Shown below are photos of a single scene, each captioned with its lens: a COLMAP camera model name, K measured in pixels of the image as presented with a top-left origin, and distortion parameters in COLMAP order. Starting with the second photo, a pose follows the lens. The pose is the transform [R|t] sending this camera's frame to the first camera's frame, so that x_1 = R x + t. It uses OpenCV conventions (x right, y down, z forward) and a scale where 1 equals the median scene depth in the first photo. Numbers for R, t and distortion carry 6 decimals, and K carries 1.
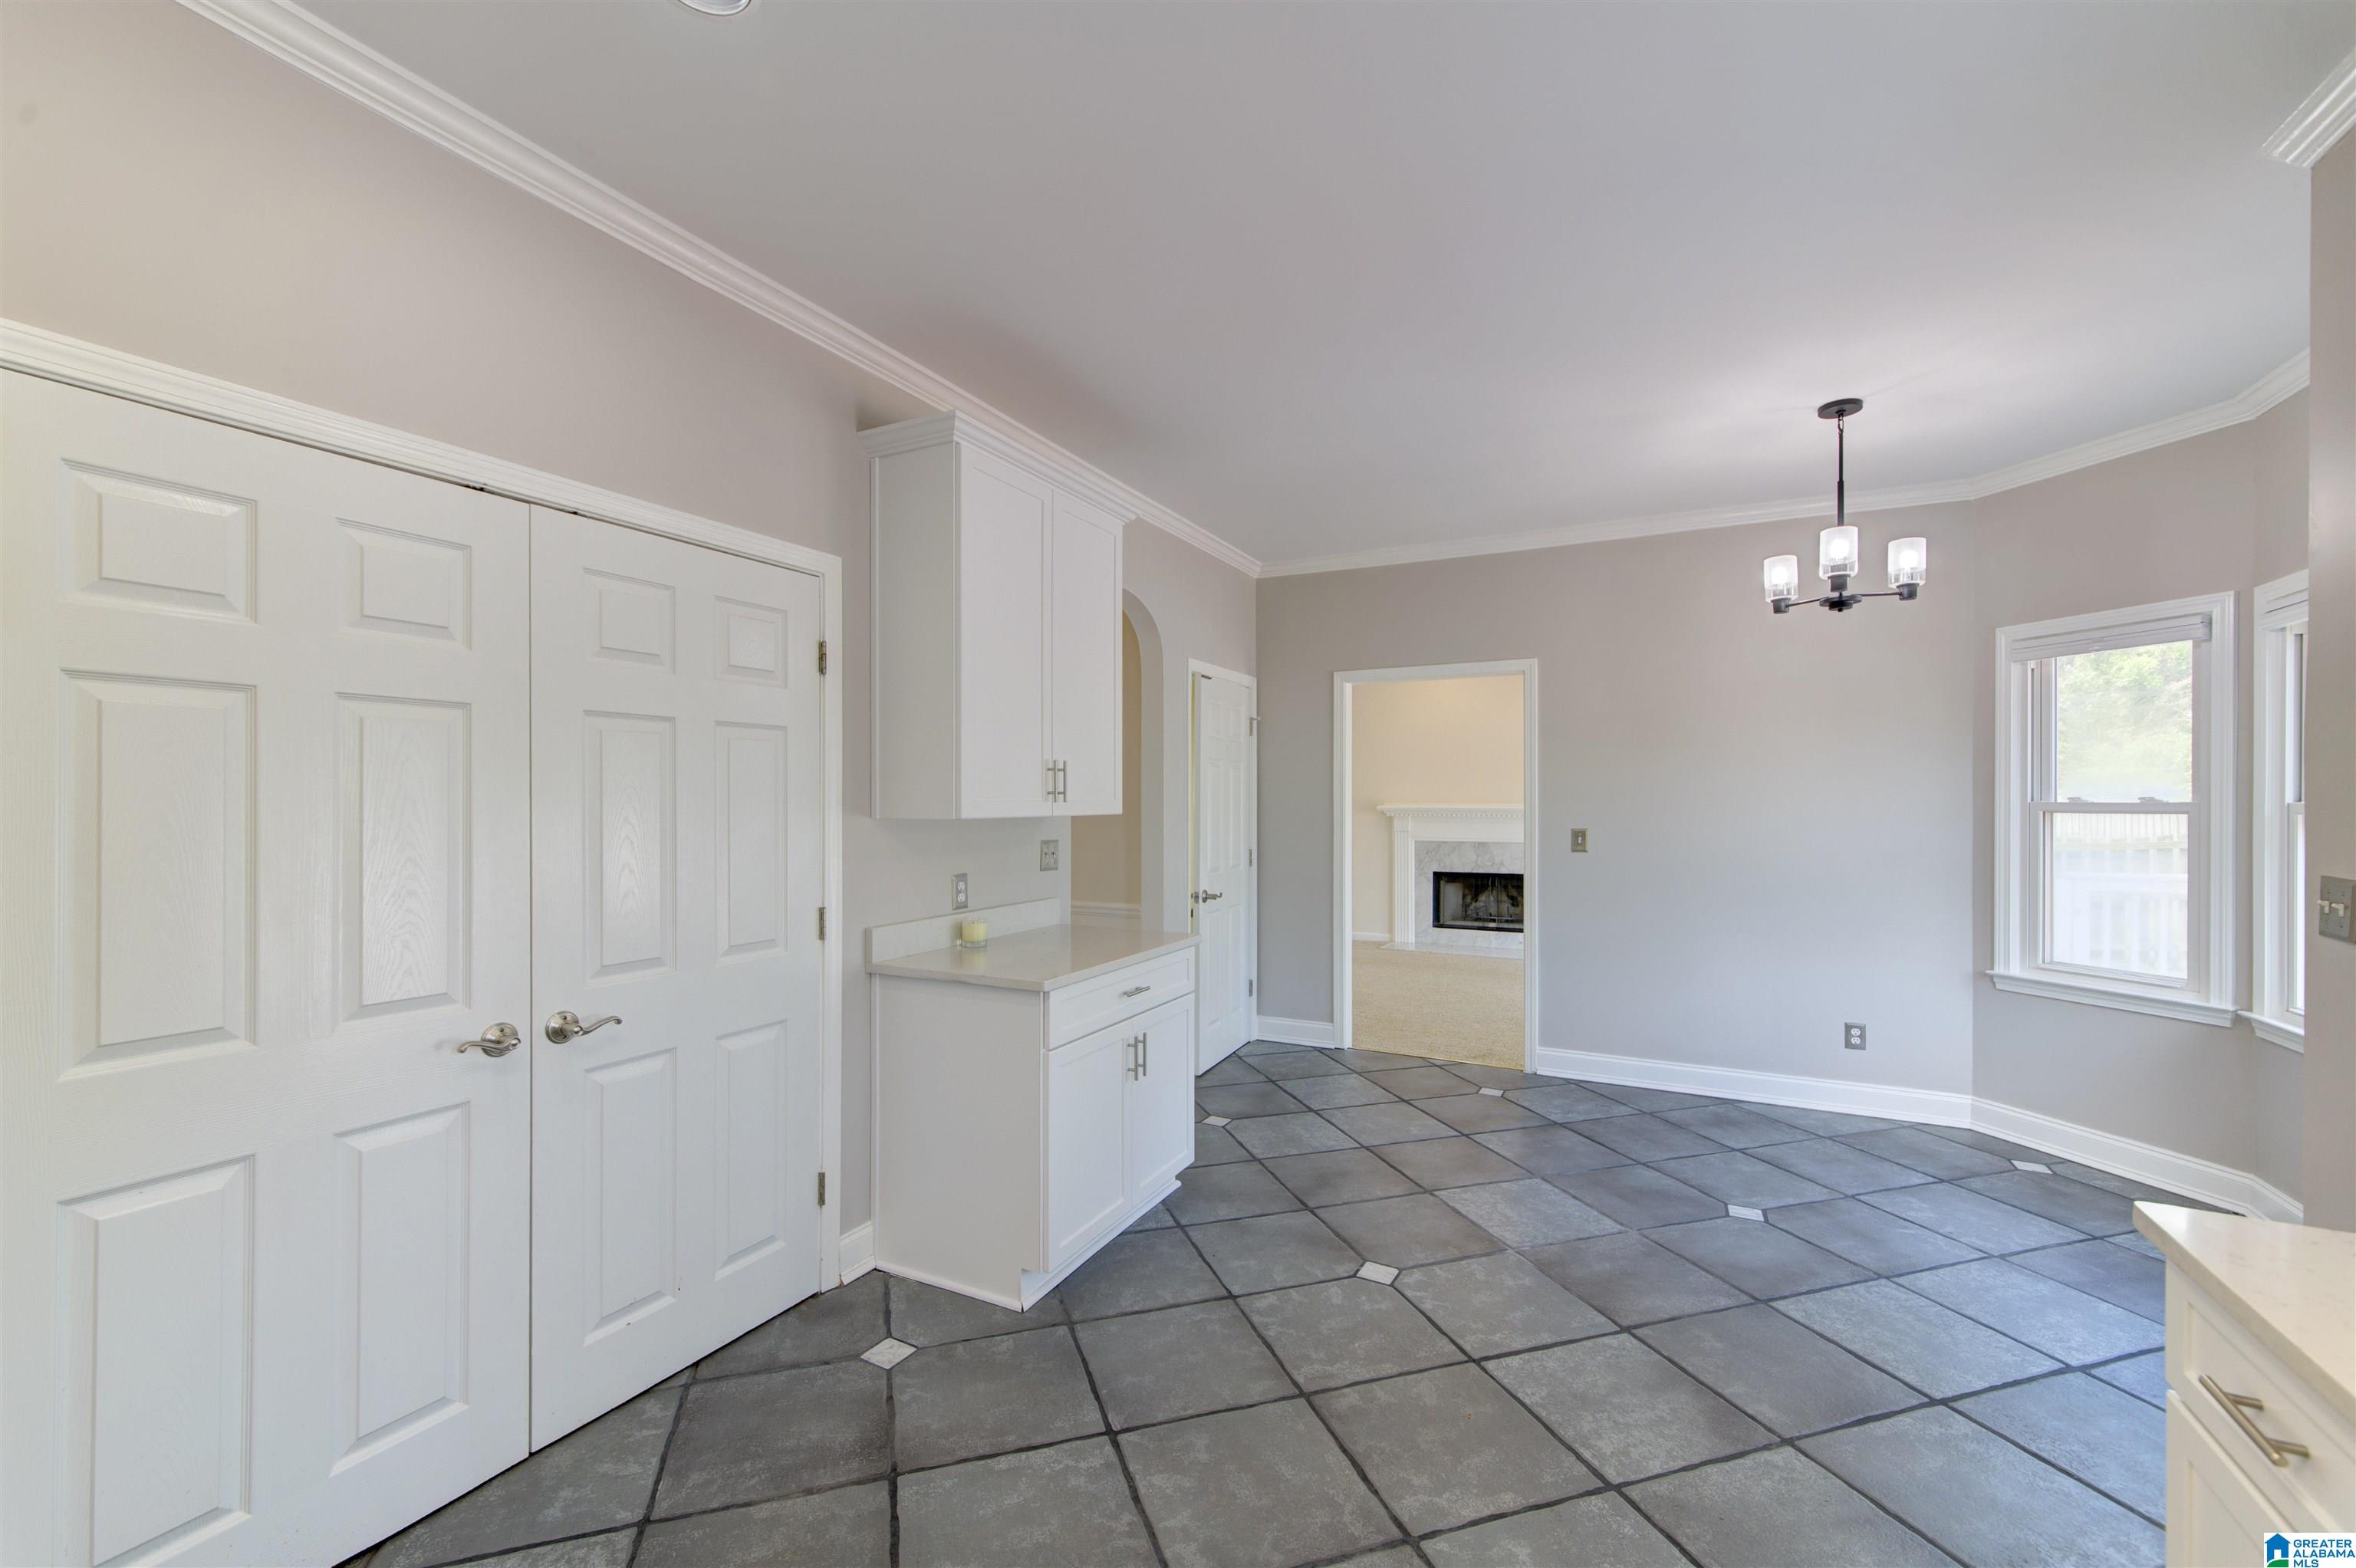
lens RADIAL K [[950.7, 0, 1147.1], [0, 950.7, 805.5], [0, 0, 1]] dist [-0.002933, -0.000905]
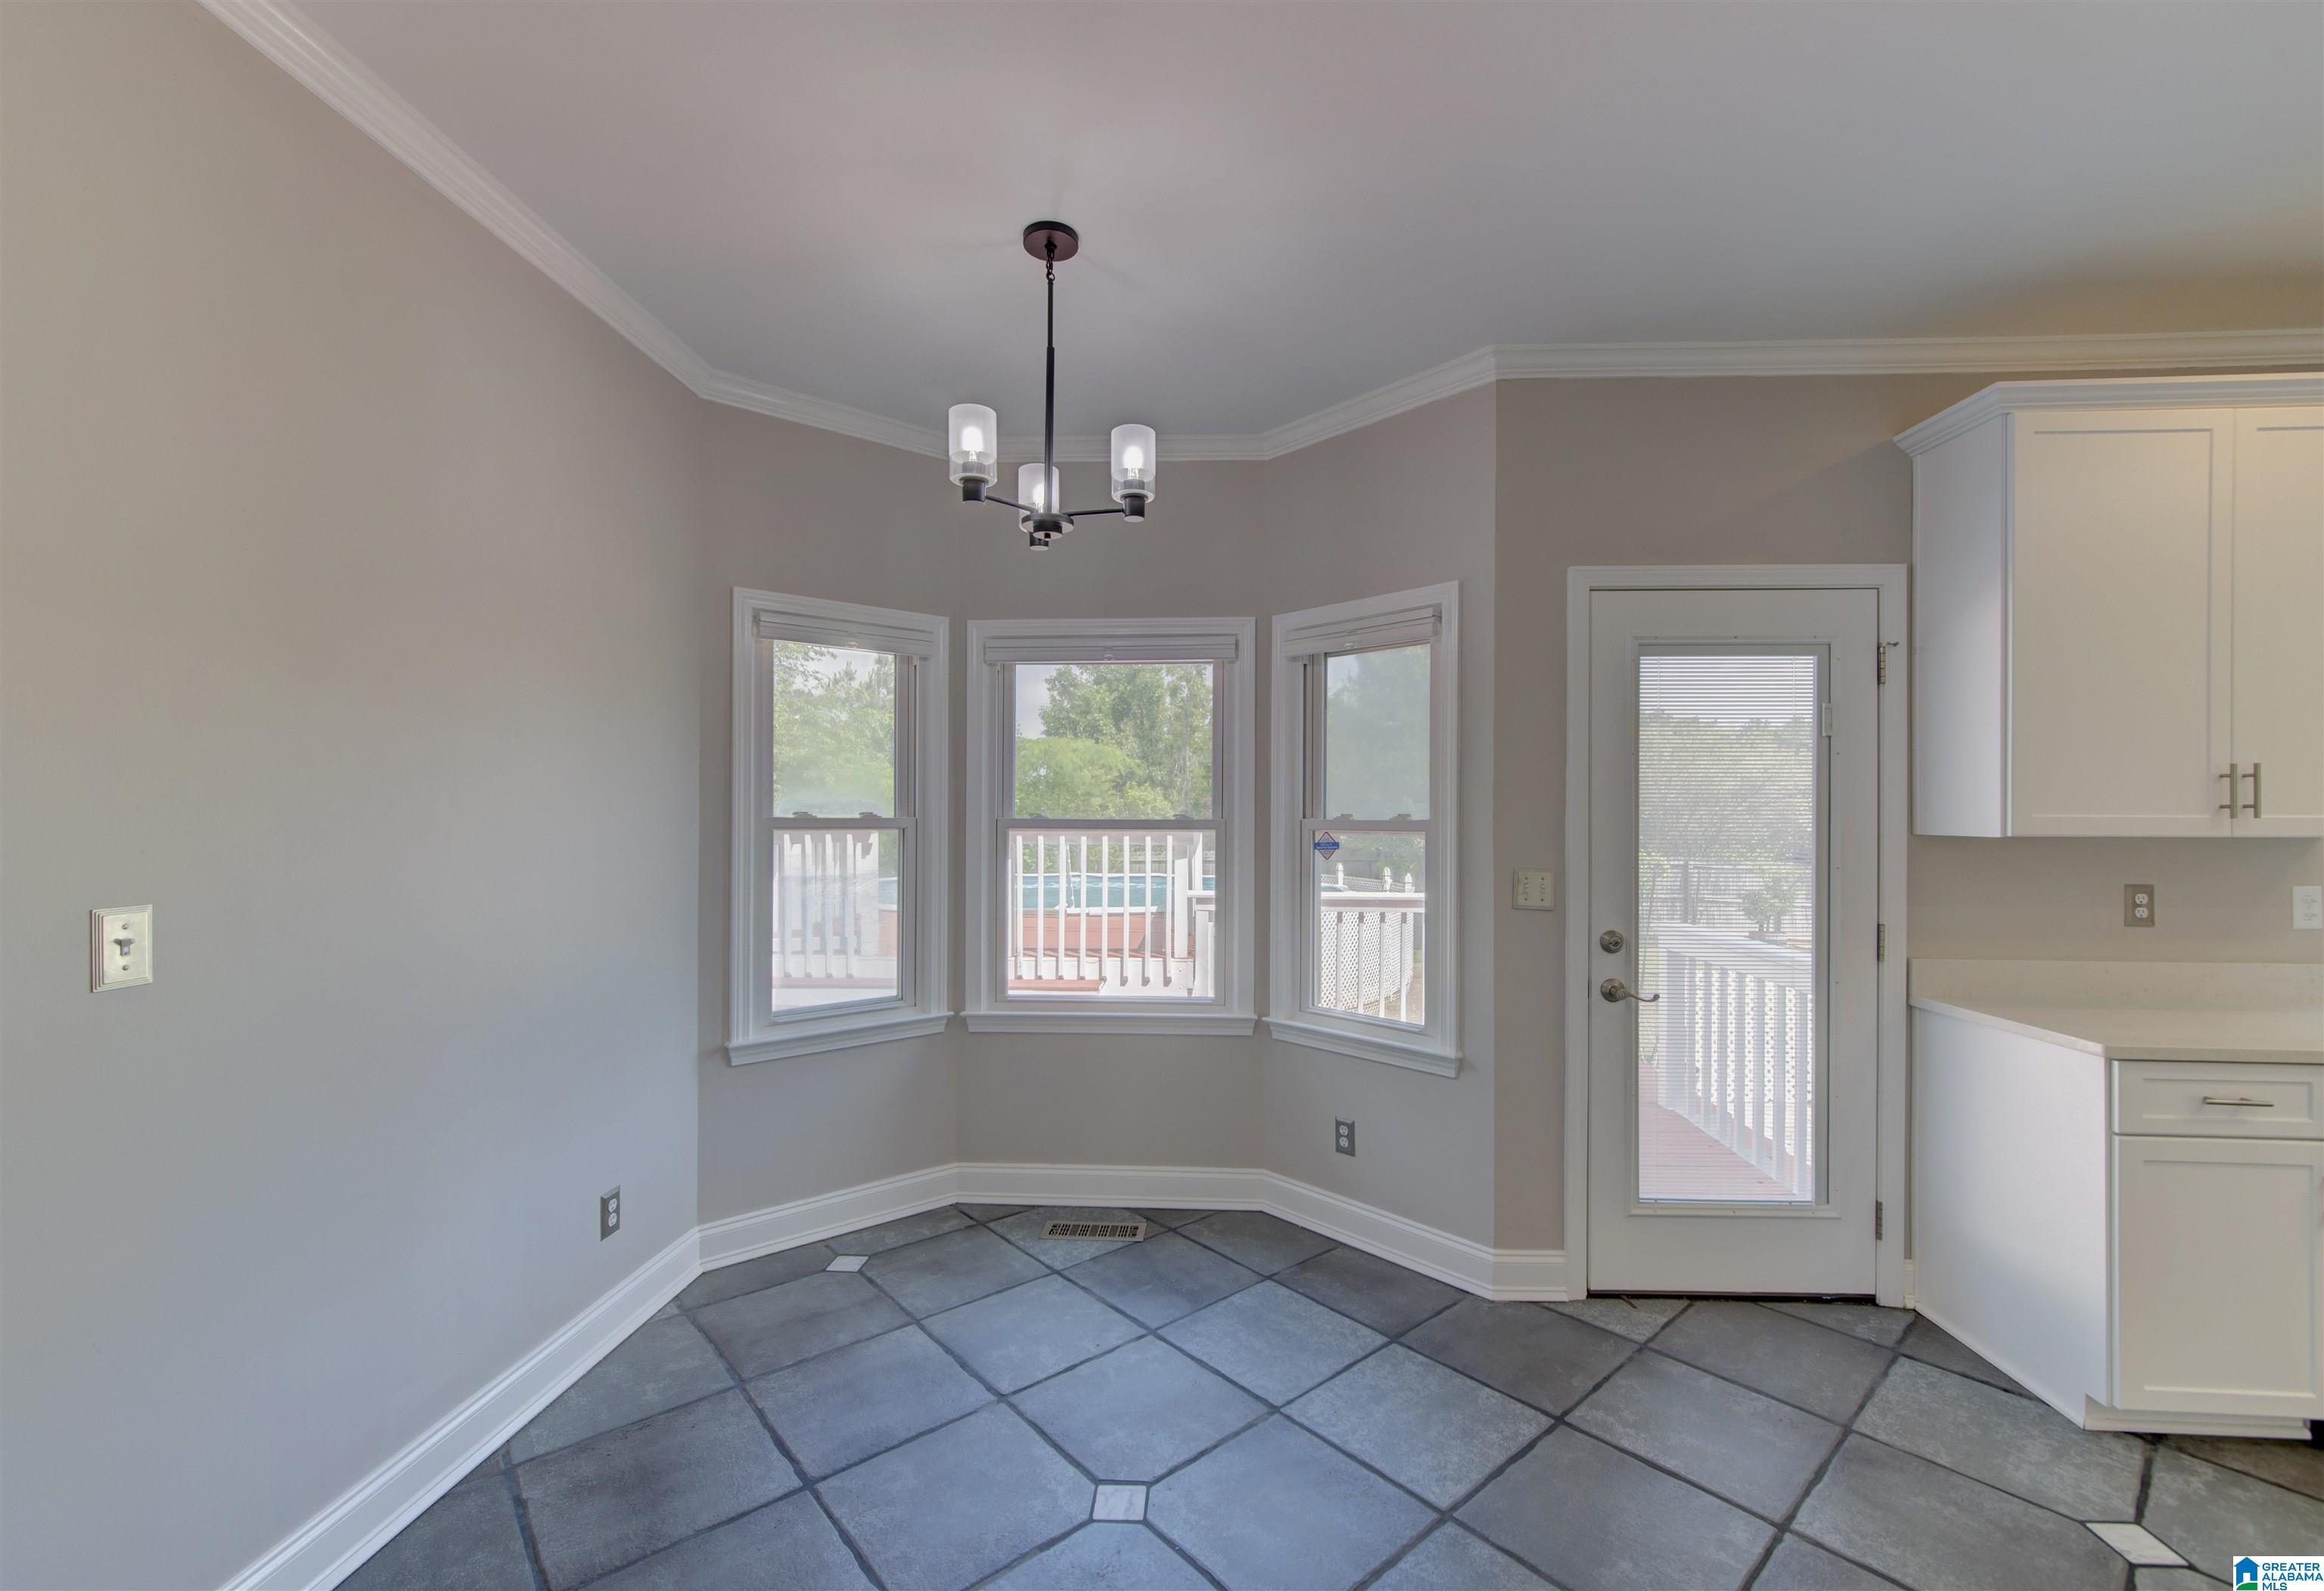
lens RADIAL K [[978.7, 0, 1171.0], [0, 978.7, 817.1], [0, 0, 1]] dist [-0.005654, 0.003875]
pose [[-0.436117, 0.000666, 0.899890, 0.057920], [0.002165, 0.999998, 0.000309, -0.003248], [-0.899888, 0.002082, -0.436117, 1.184345]]
